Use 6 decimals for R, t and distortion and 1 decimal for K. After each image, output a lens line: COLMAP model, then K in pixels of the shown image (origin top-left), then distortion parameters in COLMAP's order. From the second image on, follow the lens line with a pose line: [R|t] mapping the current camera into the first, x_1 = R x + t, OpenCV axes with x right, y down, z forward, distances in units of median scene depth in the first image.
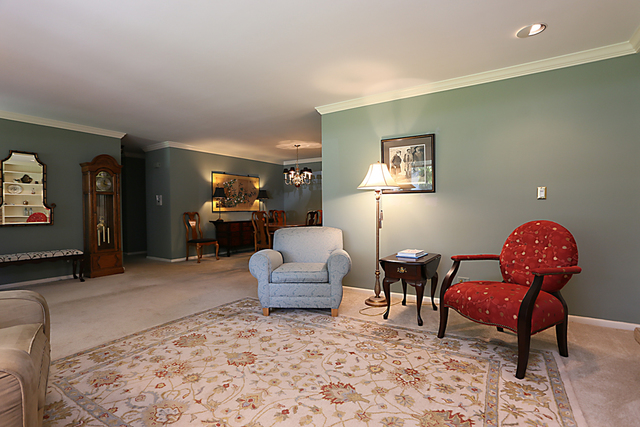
lens RADIAL K [[311.0, 0, 318.5], [0, 311.0, 214.4], [0, 0, 1]] dist [-0.044062, 0.005467]
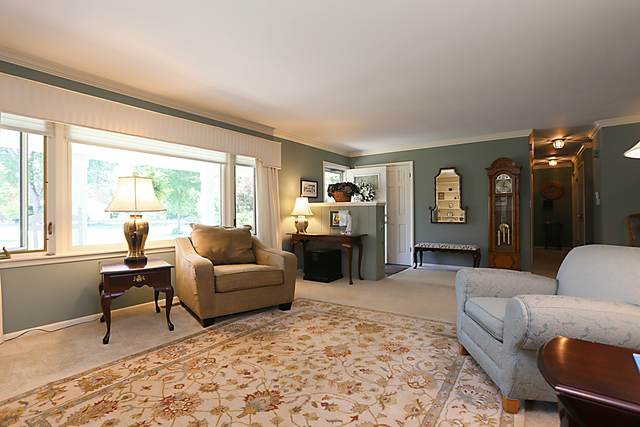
lens RADIAL K [[311.0, 0, 317.7], [0, 311.0, 213.0], [0, 0, 1]] dist [-0.044062, 0.005467]
pose [[-0.049145, 0.001447, -0.998791, 0.734383], [-0.004327, 0.999989, 0.001661, -0.016031], [0.998782, 0.004404, -0.049138, 0.863149]]
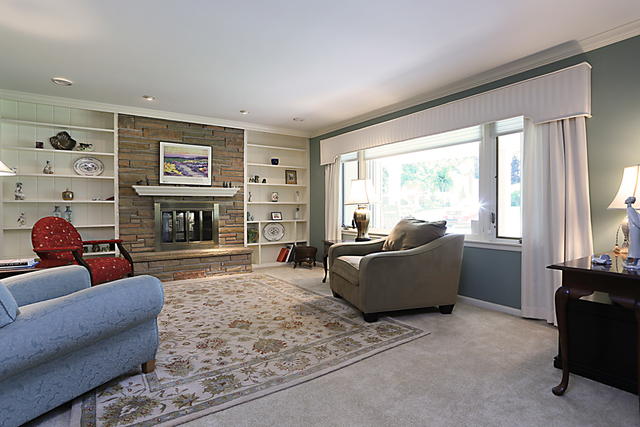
lens RADIAL K [[333.4, 0, 317.2], [0, 333.4, 209.3], [0, 0, 1]] dist [-0.043881, 0.000039]
pose [[-0.918337, 0.005148, 0.395767, -0.948729], [0.009706, 0.999908, 0.009516, -0.011333], [-0.395681, 0.012581, -0.918302, 1.858491]]
